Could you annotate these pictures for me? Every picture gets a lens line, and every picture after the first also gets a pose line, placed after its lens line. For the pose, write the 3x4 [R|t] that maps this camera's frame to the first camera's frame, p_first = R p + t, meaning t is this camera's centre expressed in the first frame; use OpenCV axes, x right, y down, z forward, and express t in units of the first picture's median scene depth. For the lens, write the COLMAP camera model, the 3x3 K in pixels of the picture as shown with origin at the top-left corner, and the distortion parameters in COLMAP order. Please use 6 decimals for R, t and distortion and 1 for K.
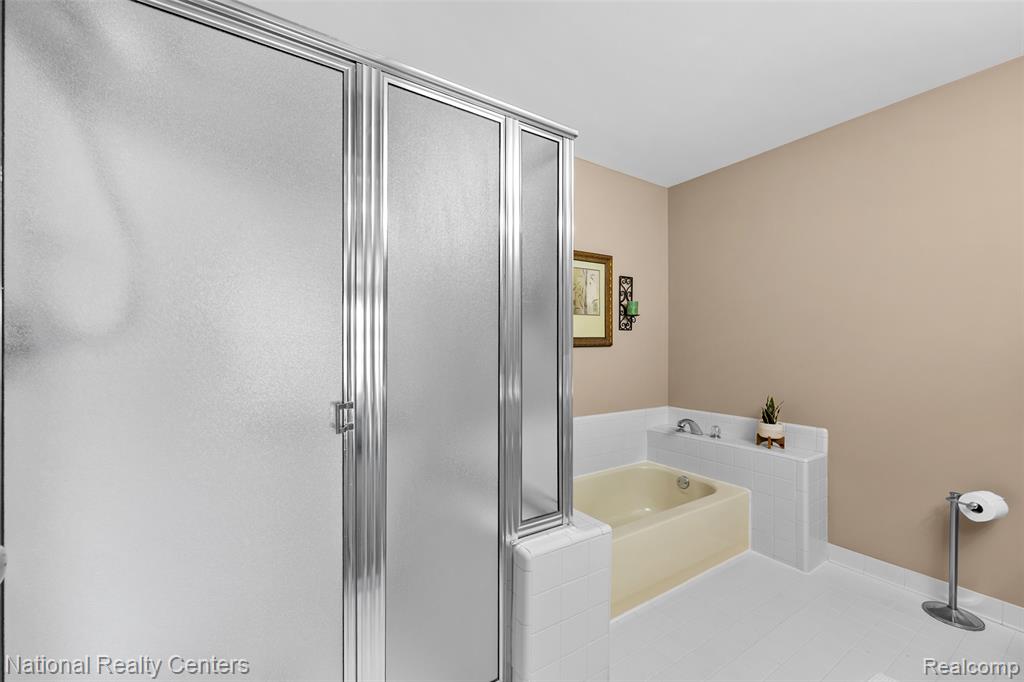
lens RADIAL K [[412.6, 0, 507.9], [0, 412.6, 337.4], [0, 0, 1]] dist [-0.003078, -0.000415]
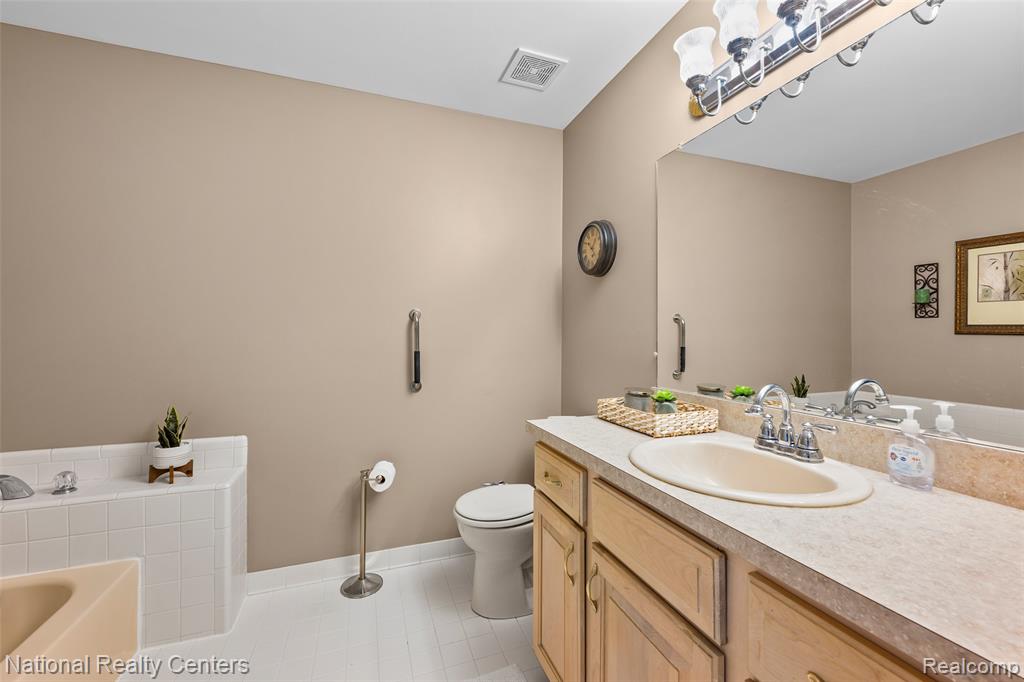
lens RADIAL K [[408.5, 0, 508.8], [0, 408.5, 342.1], [0, 0, 1]] dist [-0.000076, -0.000052]
pose [[0.234162, -0.012722, 0.972114, 0.108380], [-0.022252, 0.999582, 0.018441, 0.009535], [-0.971943, -0.025949, 0.233781, 0.303107]]
